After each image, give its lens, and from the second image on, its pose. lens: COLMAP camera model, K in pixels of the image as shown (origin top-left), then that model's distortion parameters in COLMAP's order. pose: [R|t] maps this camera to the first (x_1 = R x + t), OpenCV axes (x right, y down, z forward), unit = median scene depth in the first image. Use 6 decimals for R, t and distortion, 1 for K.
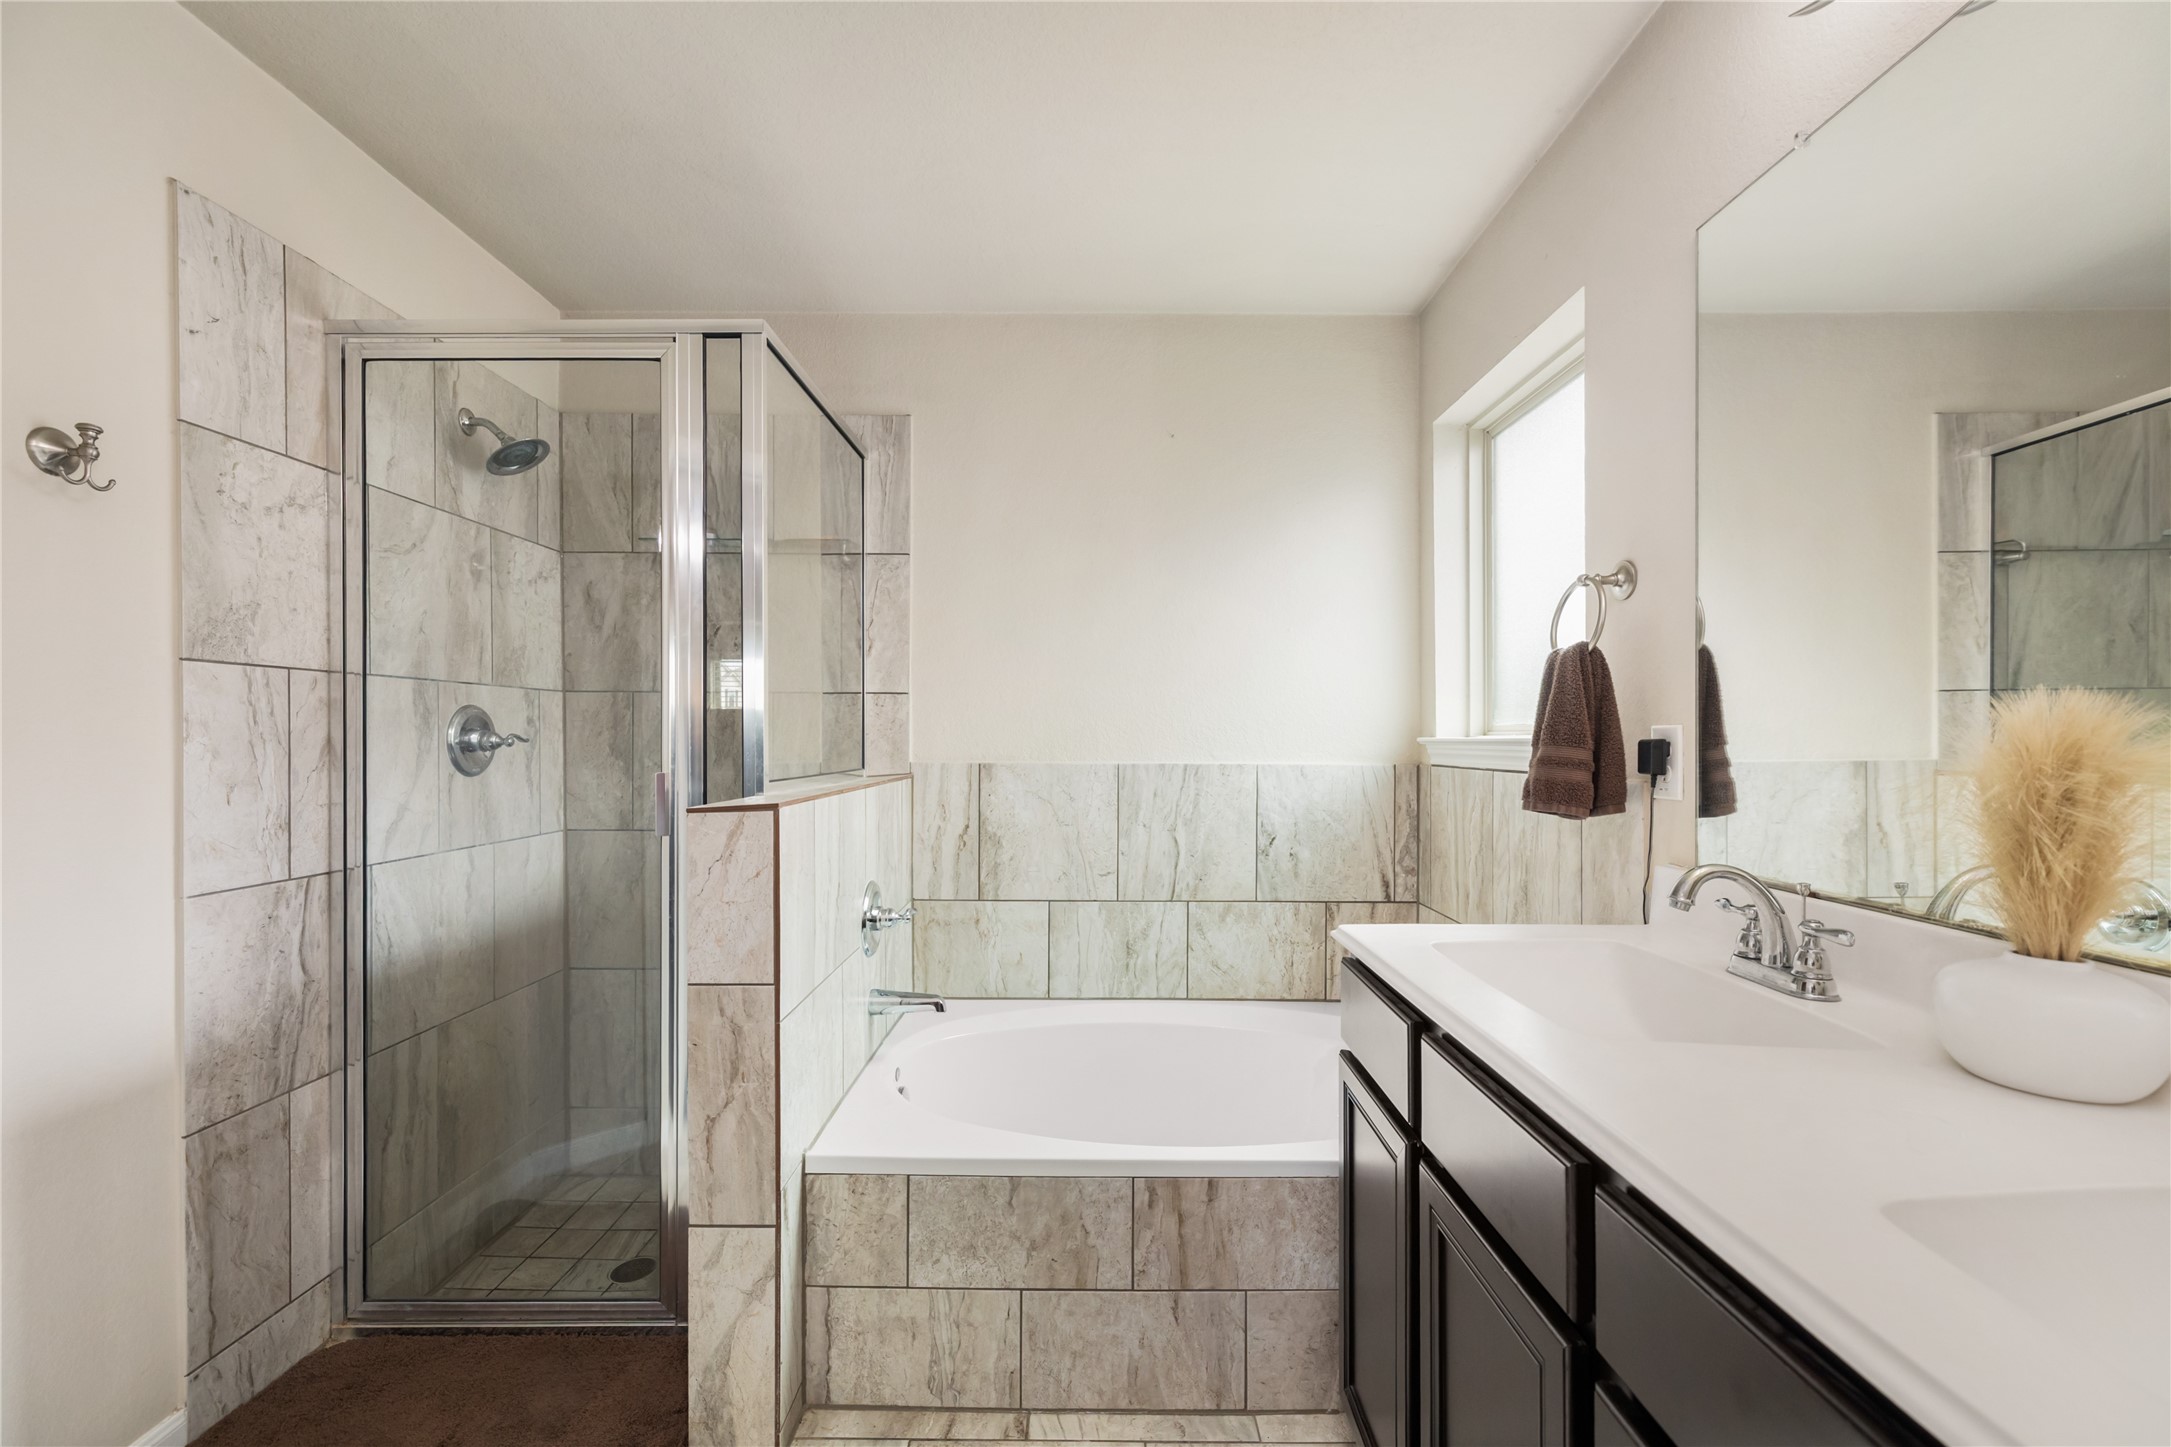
lens RADIAL K [[931.0, 0, 1085.5], [0, 931.0, 723.5], [0, 0, 1]] dist [0.002073, 0.000540]
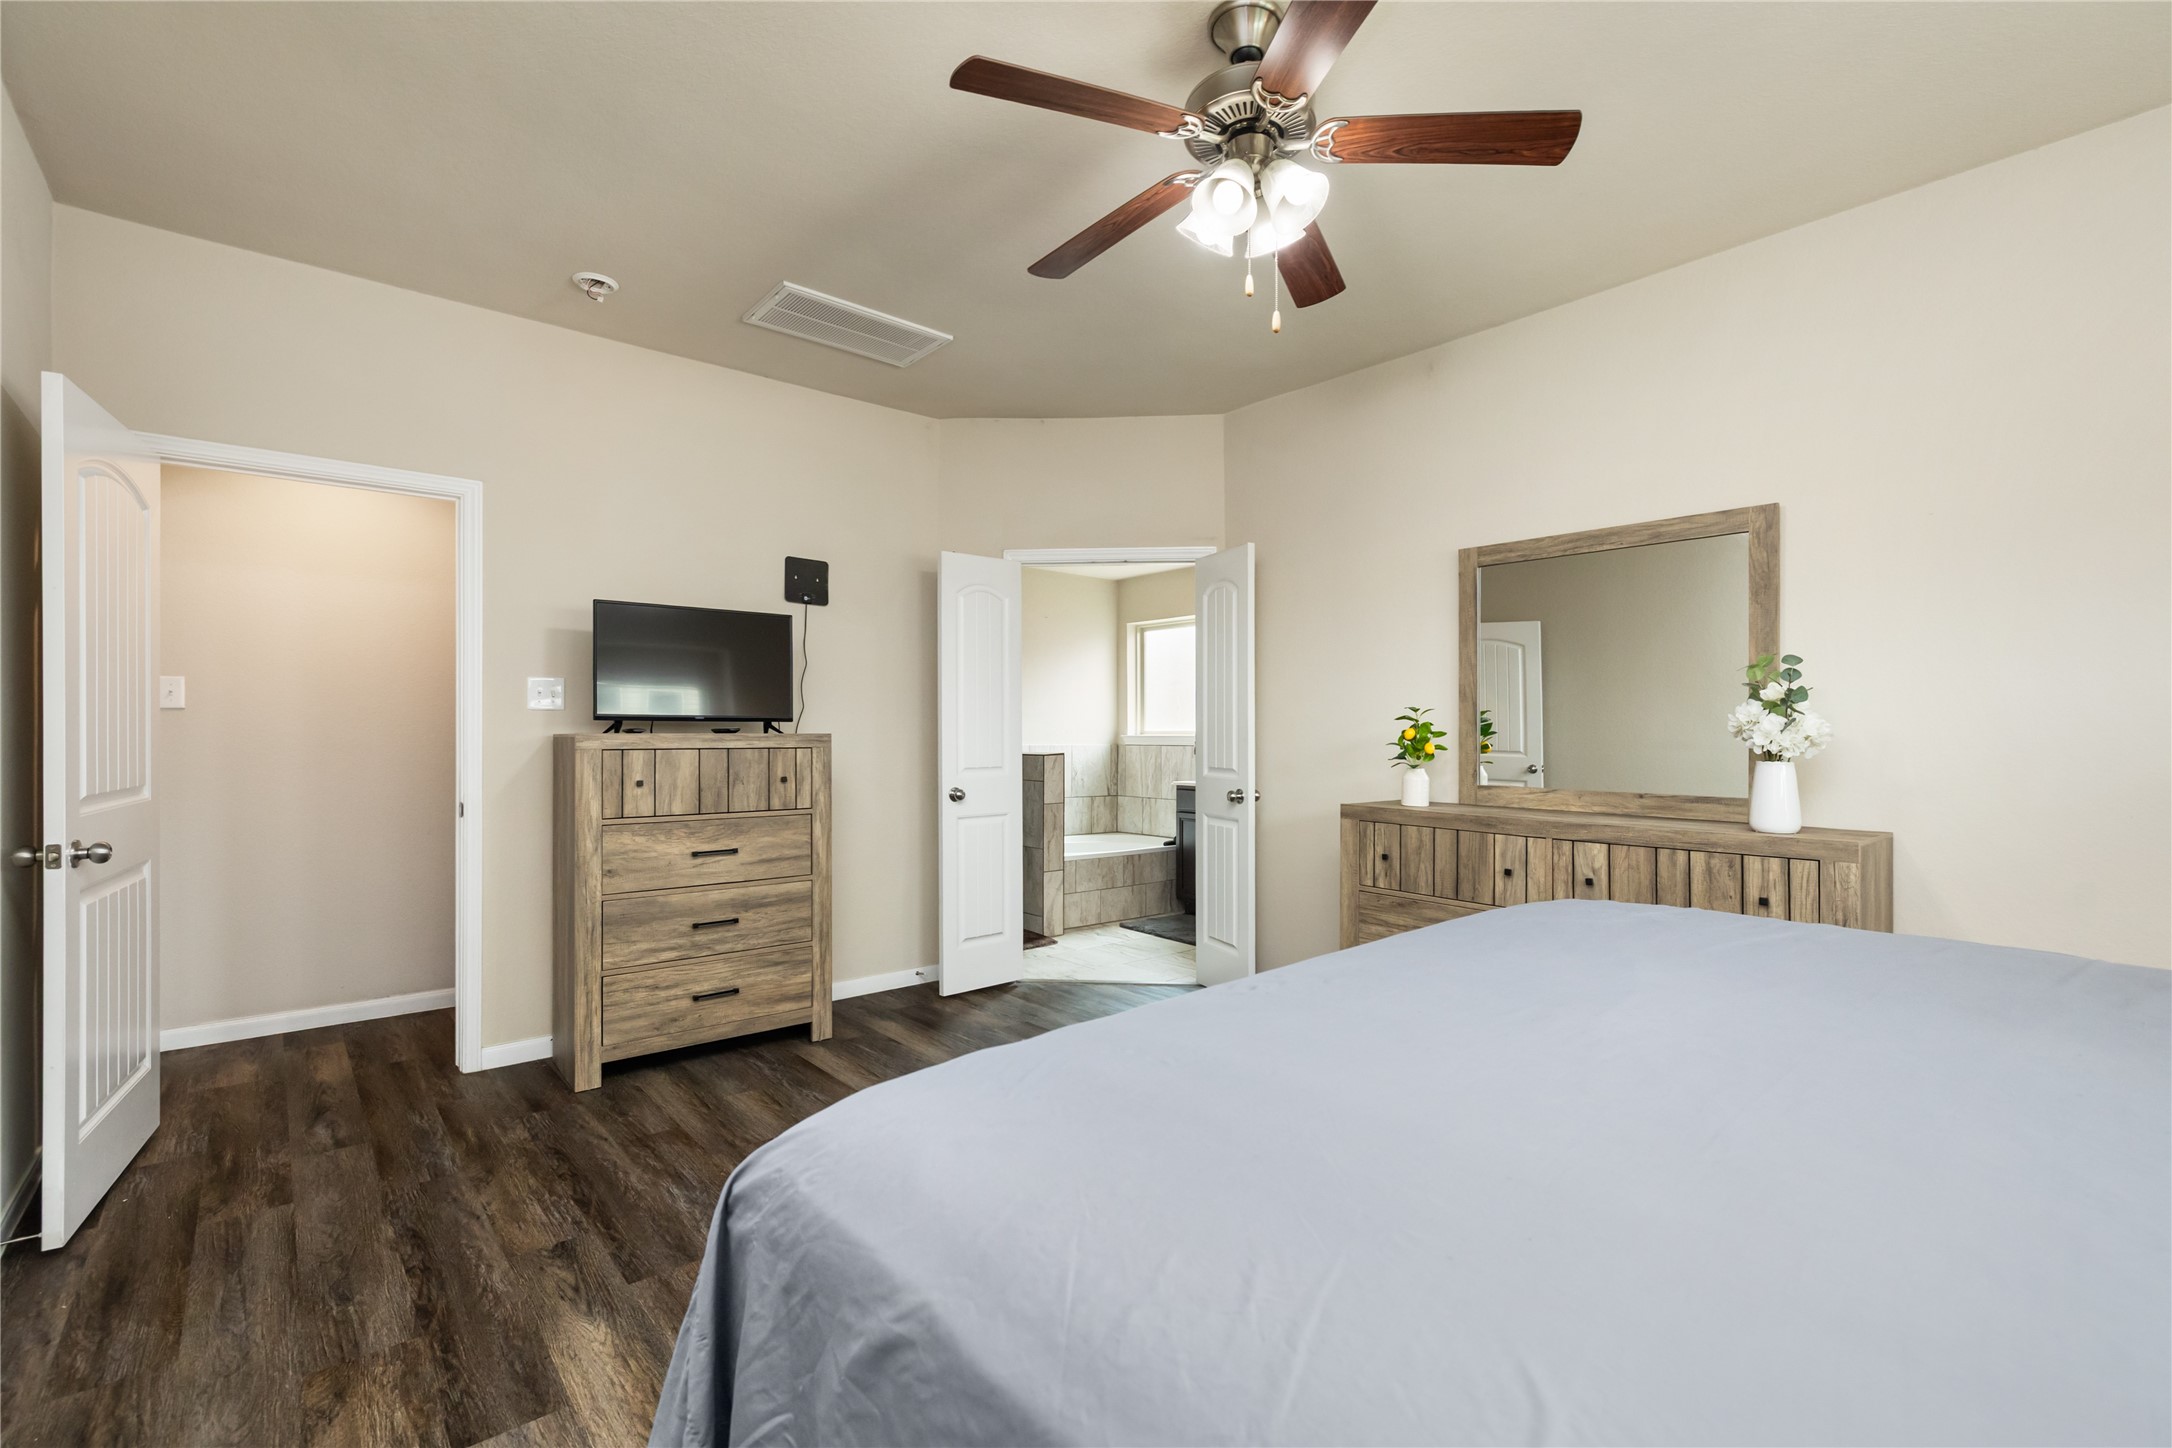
lens RADIAL K [[931.5, 0, 1086.0], [0, 931.5, 724.0], [0, 0, 1]] dist [0.002073, 0.000540]
pose [[0.760190, 0.005510, 0.649677, -2.420842], [-0.005572, 0.999983, -0.001962, -0.017496], [-0.649676, -0.002128, 0.760208, -1.663155]]
